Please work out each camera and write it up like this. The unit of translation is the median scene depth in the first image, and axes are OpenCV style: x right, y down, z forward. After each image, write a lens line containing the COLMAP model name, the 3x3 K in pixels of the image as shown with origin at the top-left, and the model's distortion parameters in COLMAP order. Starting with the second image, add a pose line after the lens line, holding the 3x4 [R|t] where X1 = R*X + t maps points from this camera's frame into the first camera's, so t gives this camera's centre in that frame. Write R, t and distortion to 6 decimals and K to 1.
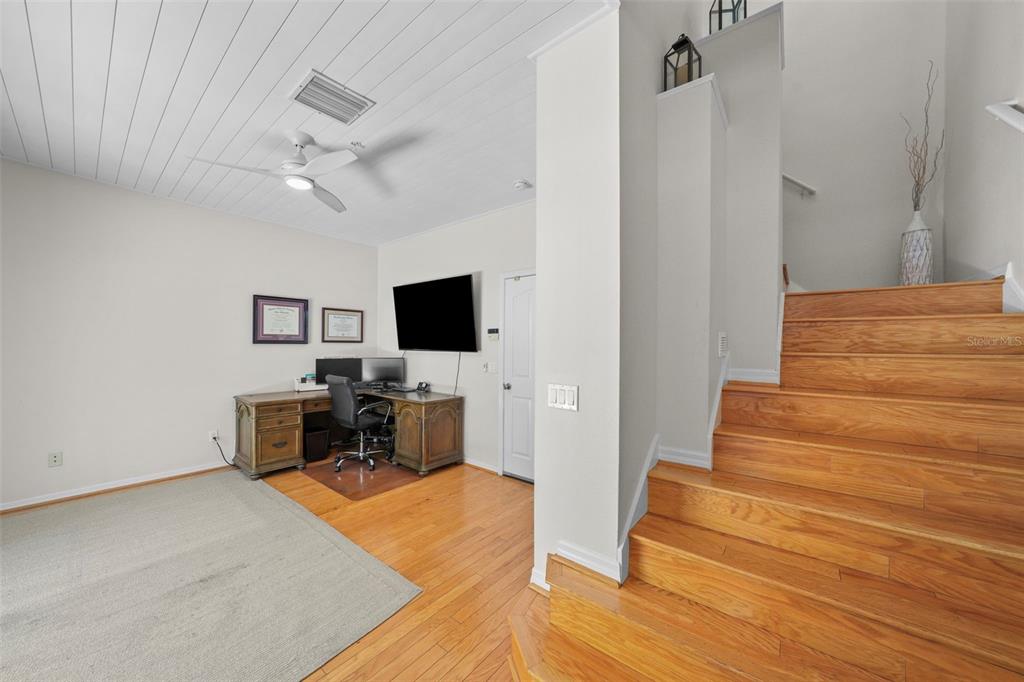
lens RADIAL K [[360.9, 0, 511.9], [0, 360.9, 344.7], [0, 0, 1]] dist [-0.008766, 0.000200]
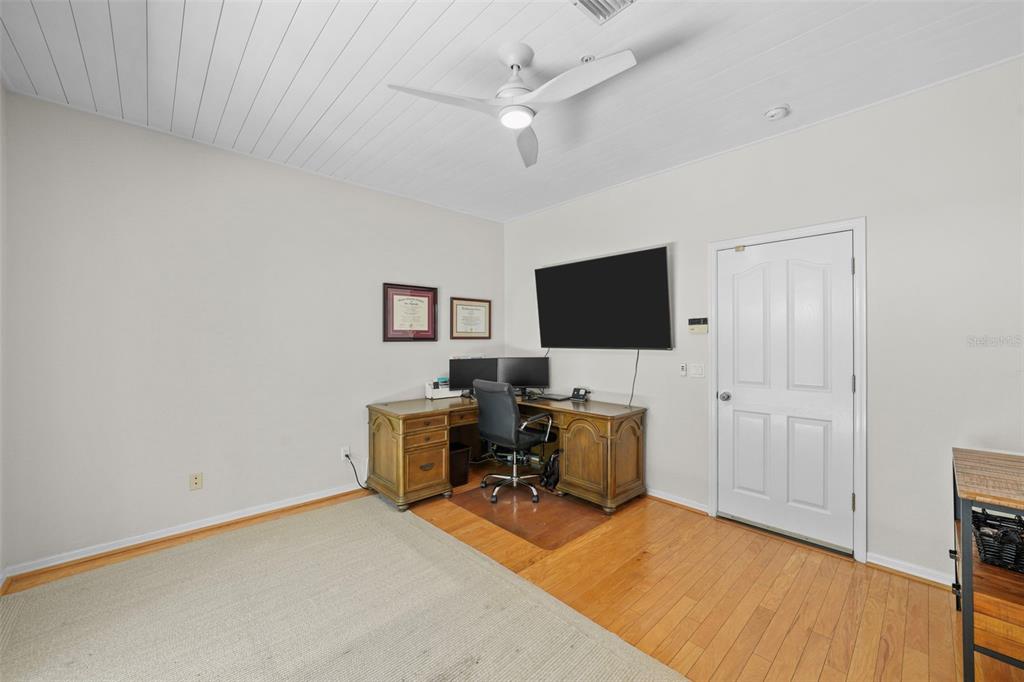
lens RADIAL K [[398.3, 0, 511.4], [0, 398.3, 336.4], [0, 0, 1]] dist [-0.008181, 0.001889]
pose [[0.990595, -0.012335, -0.136269, -0.316661], [0.011200, 0.999896, -0.009097, -0.003523], [0.136367, 0.007485, 0.990630, 0.133342]]
